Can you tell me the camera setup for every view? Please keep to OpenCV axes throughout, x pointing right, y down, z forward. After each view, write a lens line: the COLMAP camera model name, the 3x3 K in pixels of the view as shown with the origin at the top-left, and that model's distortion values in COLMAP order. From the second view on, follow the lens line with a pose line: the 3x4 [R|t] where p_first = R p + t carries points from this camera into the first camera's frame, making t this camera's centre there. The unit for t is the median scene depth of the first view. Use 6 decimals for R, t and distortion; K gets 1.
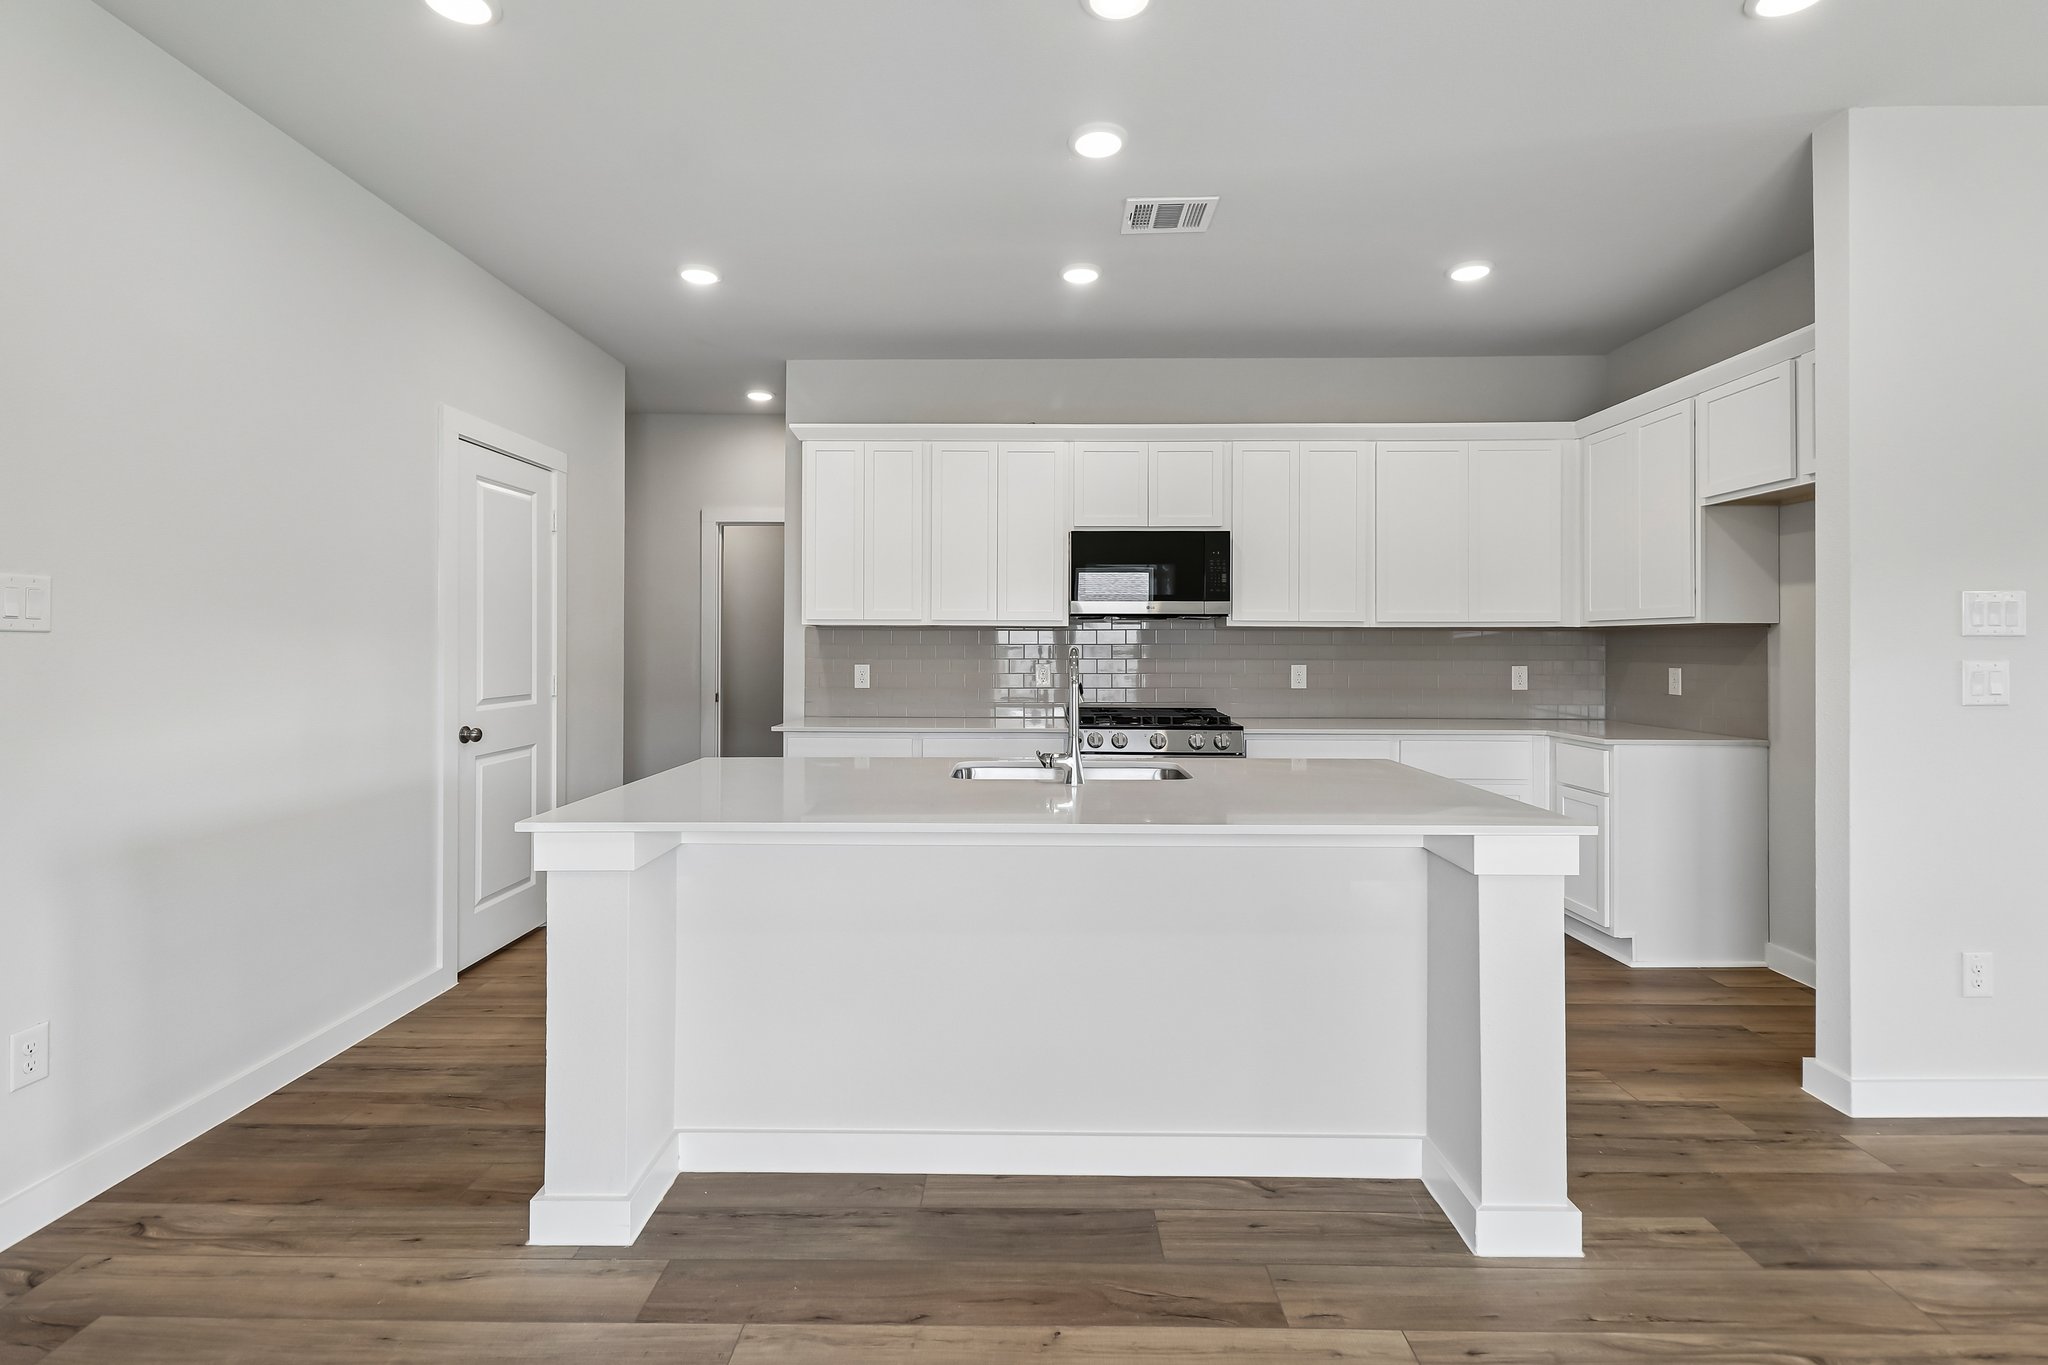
lens RADIAL K [[941.0, 0, 1021.4], [0, 941.0, 640.7], [0, 0, 1]] dist [0.016740, -0.010710]
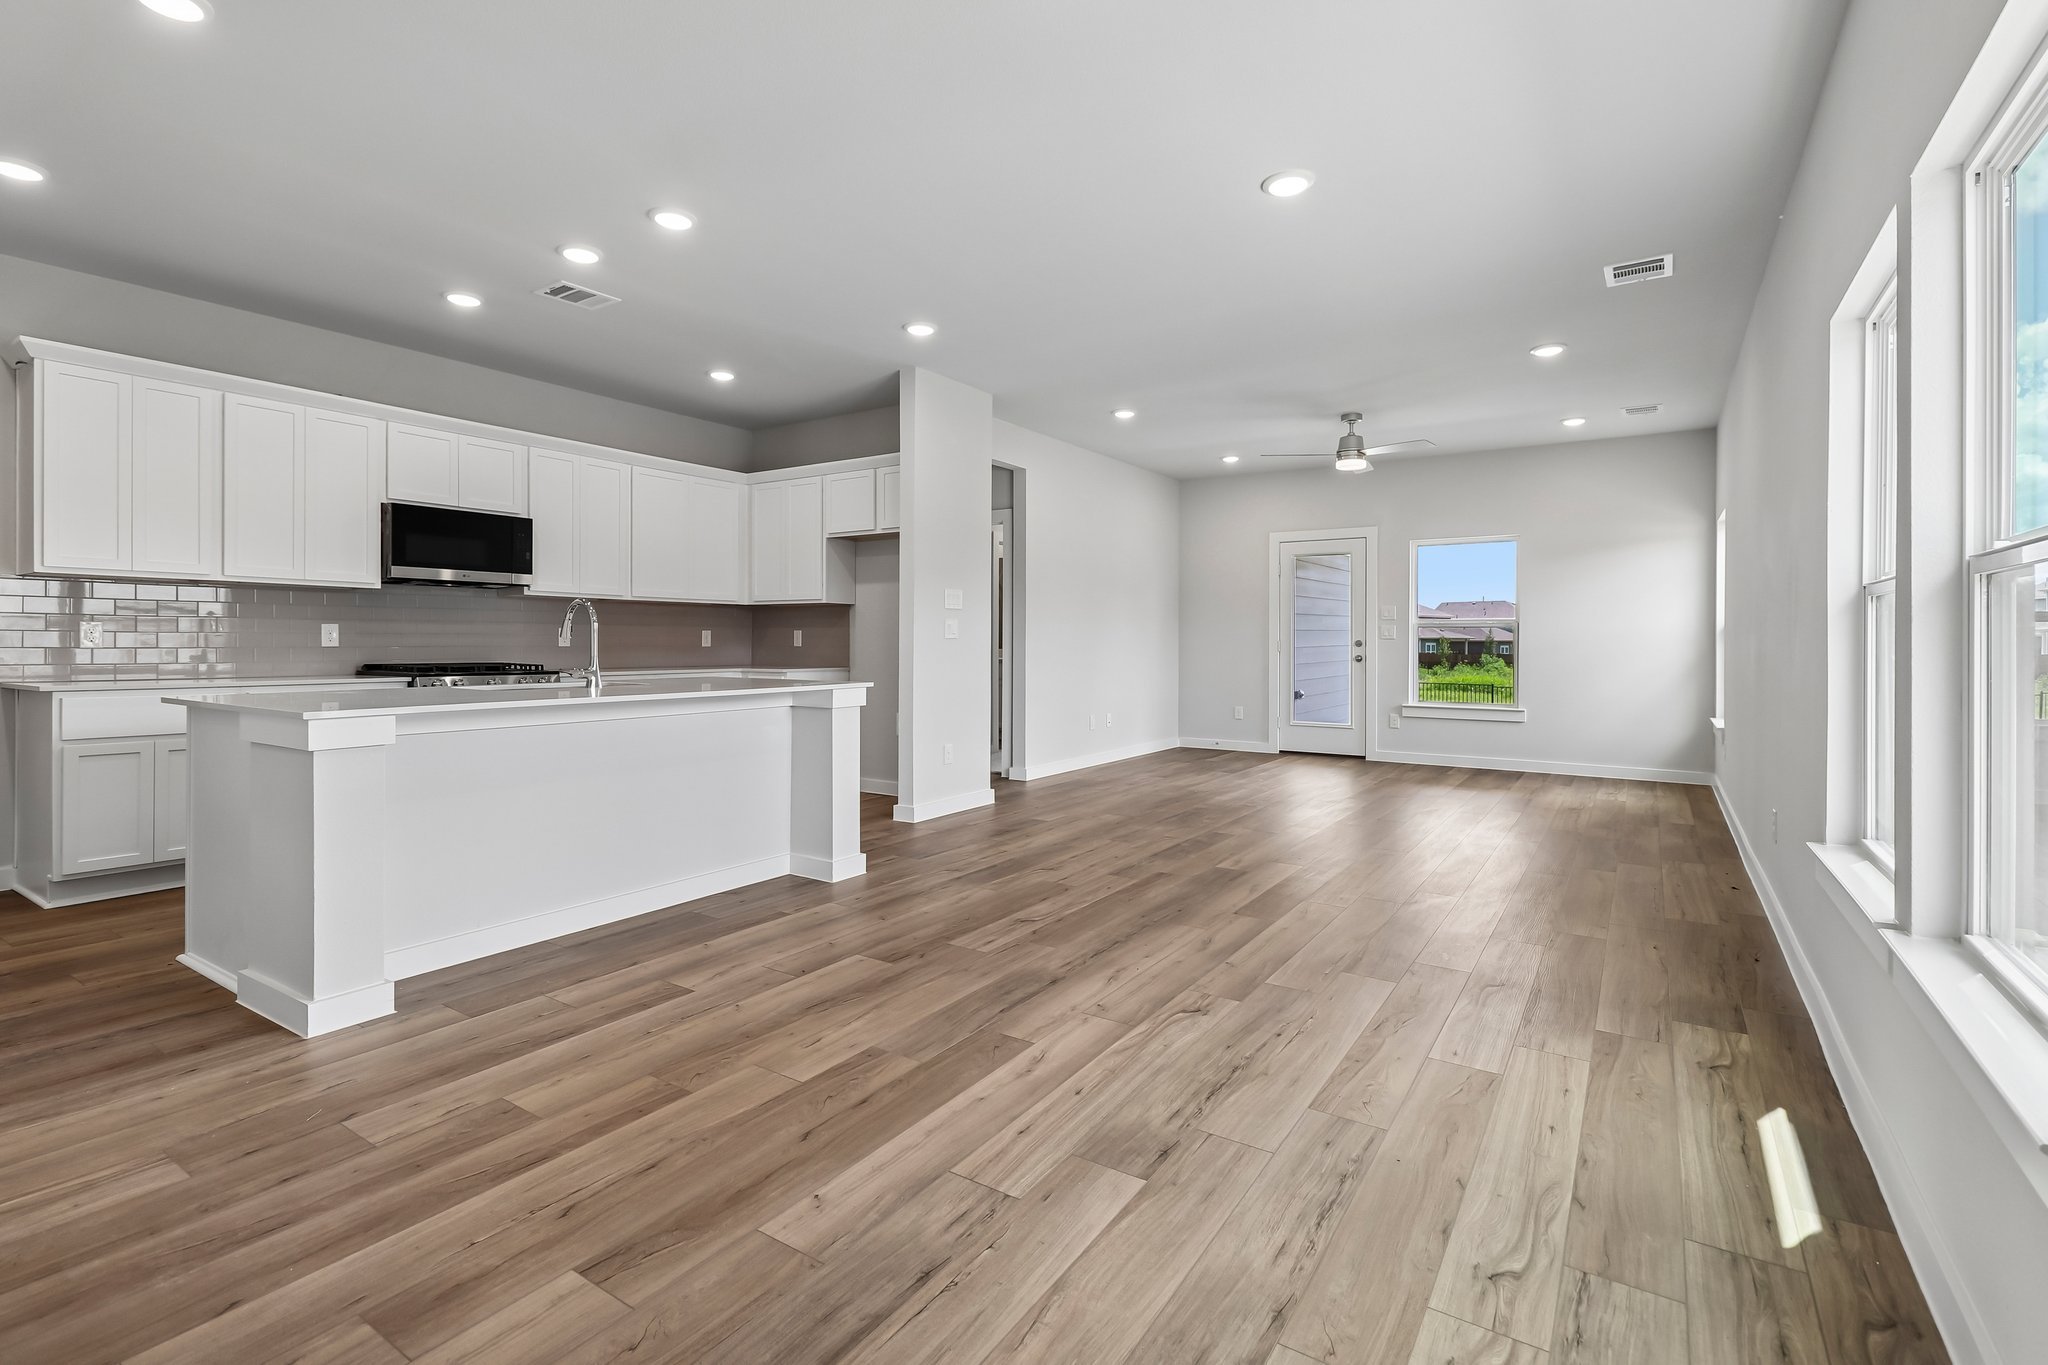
lens RADIAL K [[941.0, 0, 1018.8], [0, 941.0, 647.5], [0, 0, 1]] dist [0.016740, -0.010710]
pose [[0.541875, -0.004988, 0.840444, -0.702632], [-0.007763, 0.999910, 0.010939, 0.052938], [-0.840423, -0.012452, 0.541787, -0.332304]]
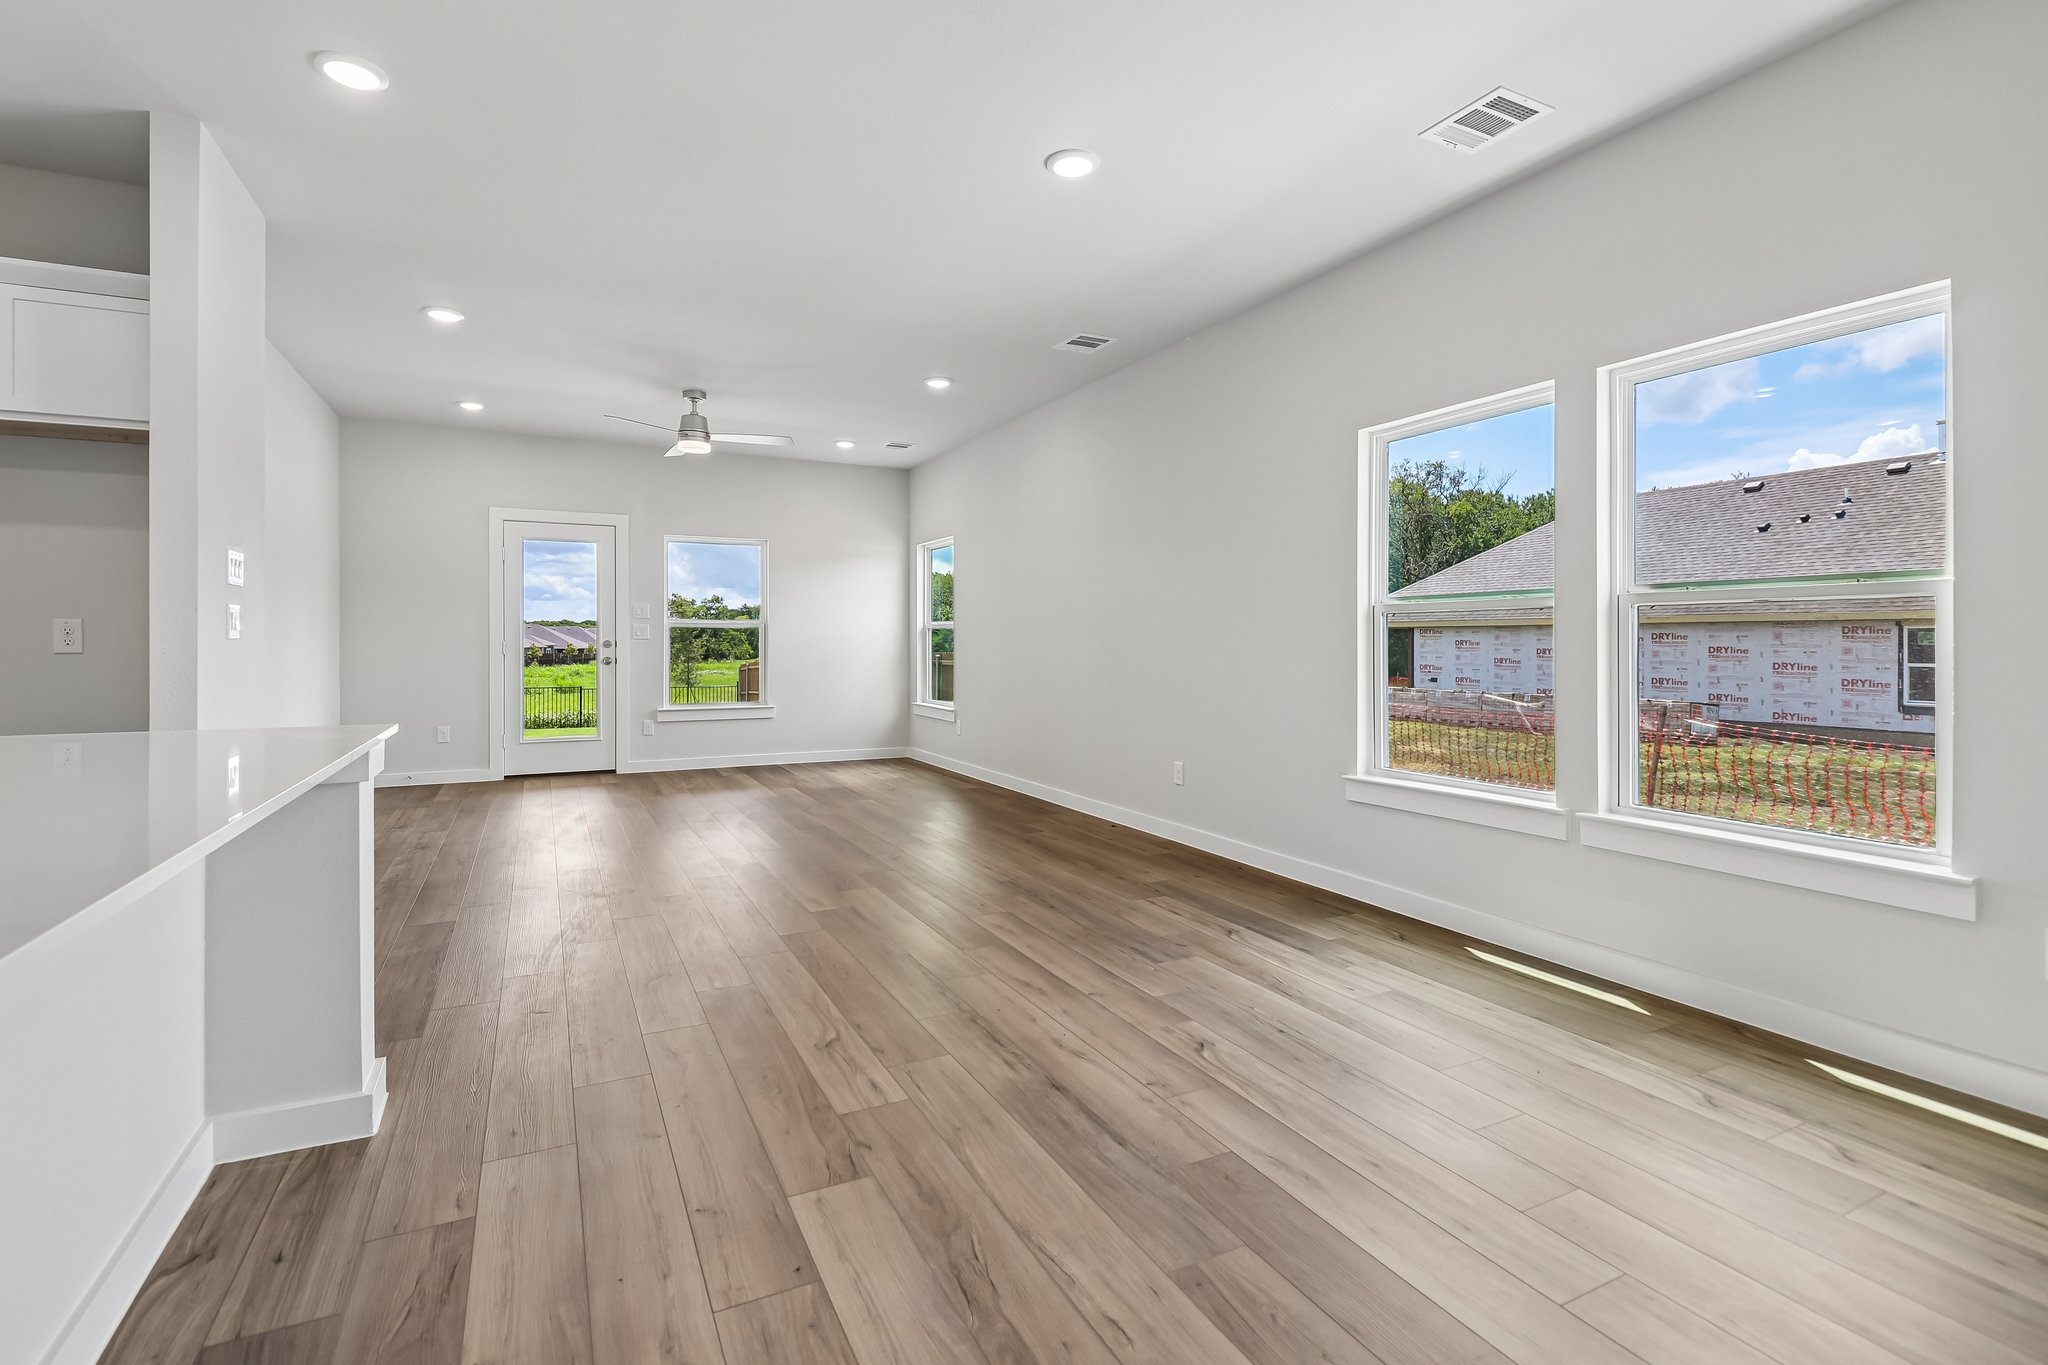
lens RADIAL K [[941.0, 0, 1015.1], [0, 941.0, 642.4], [0, 0, 1]] dist [0.016740, -0.010710]
pose [[-0.462058, -0.001278, 0.886849, -0.512263], [-0.005673, 0.999983, -0.001515, 0.057497], [-0.886832, -0.005731, -0.462057, 0.546355]]
